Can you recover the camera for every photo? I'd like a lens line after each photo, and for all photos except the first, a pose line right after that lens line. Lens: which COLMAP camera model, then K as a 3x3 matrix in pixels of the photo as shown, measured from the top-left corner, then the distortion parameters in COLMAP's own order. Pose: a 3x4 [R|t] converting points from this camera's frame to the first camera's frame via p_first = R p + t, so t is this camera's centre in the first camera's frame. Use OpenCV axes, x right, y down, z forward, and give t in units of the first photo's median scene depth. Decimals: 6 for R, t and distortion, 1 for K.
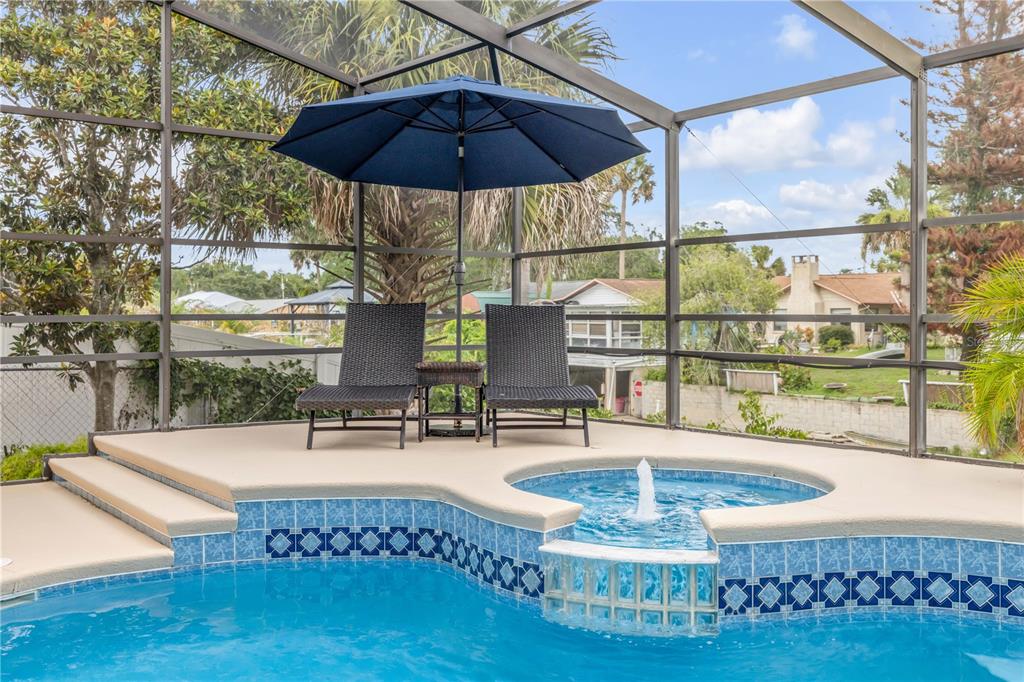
lens RADIAL K [[1004.3, 0, 509.3], [0, 1004.3, 307.1], [0, 0, 1]] dist [0.005521, -0.004299]
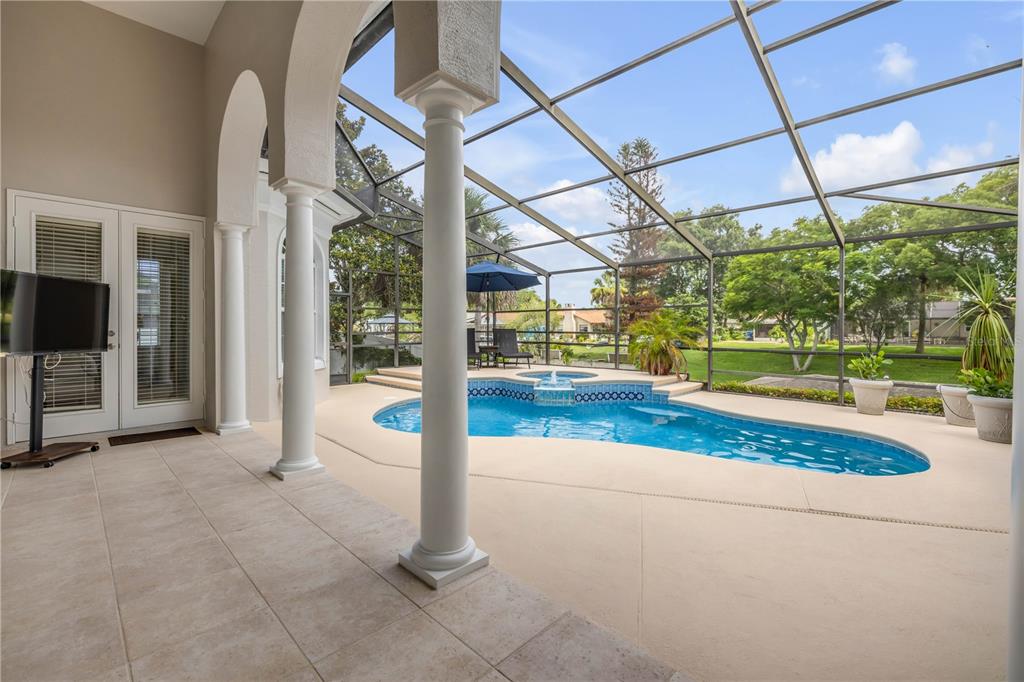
lens RADIAL K [[436.8, 0, 507.8], [0, 436.8, 328.5], [0, 0, 1]] dist [0.001546, 0.000232]
pose [[0.988410, -0.002258, 0.151793, -0.199864], [0.000333, 0.999919, 0.012707, -0.021247], [-0.151810, -0.012510, 0.988331, -0.450470]]
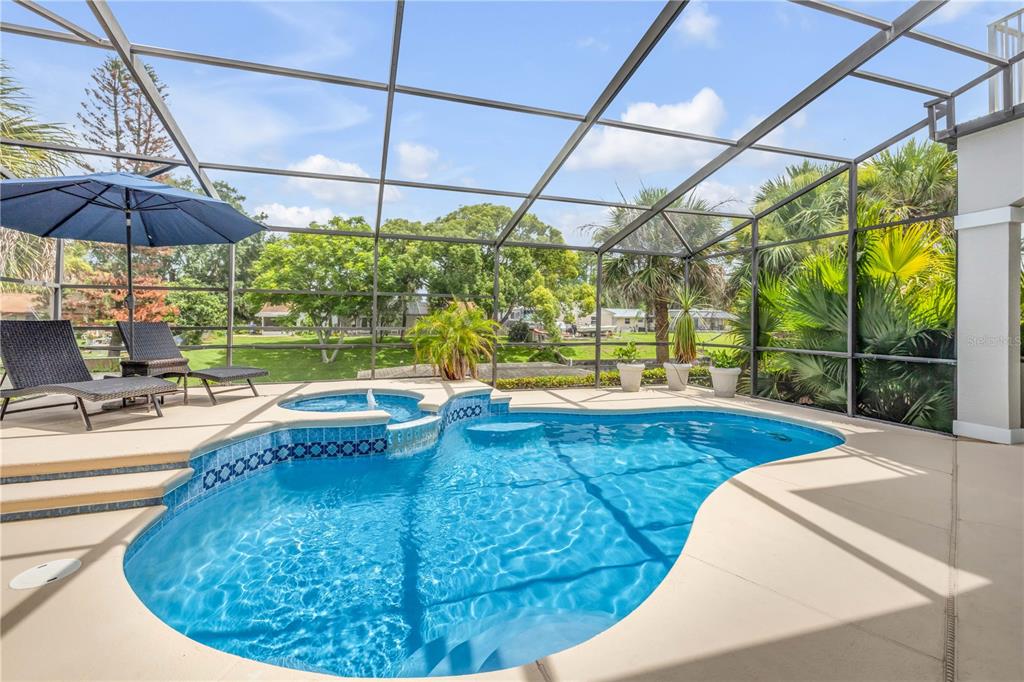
lens RADIAL K [[448.1, 0, 498.9], [0, 448.1, 319.4], [0, 0, 1]] dist [-0.000308, -0.000033]
pose [[0.319228, 0.004529, 0.947667, -0.497326], [-0.010964, 0.999939, -0.001086, -0.011831], [-0.947614, -0.010044, 0.319259, 0.236995]]
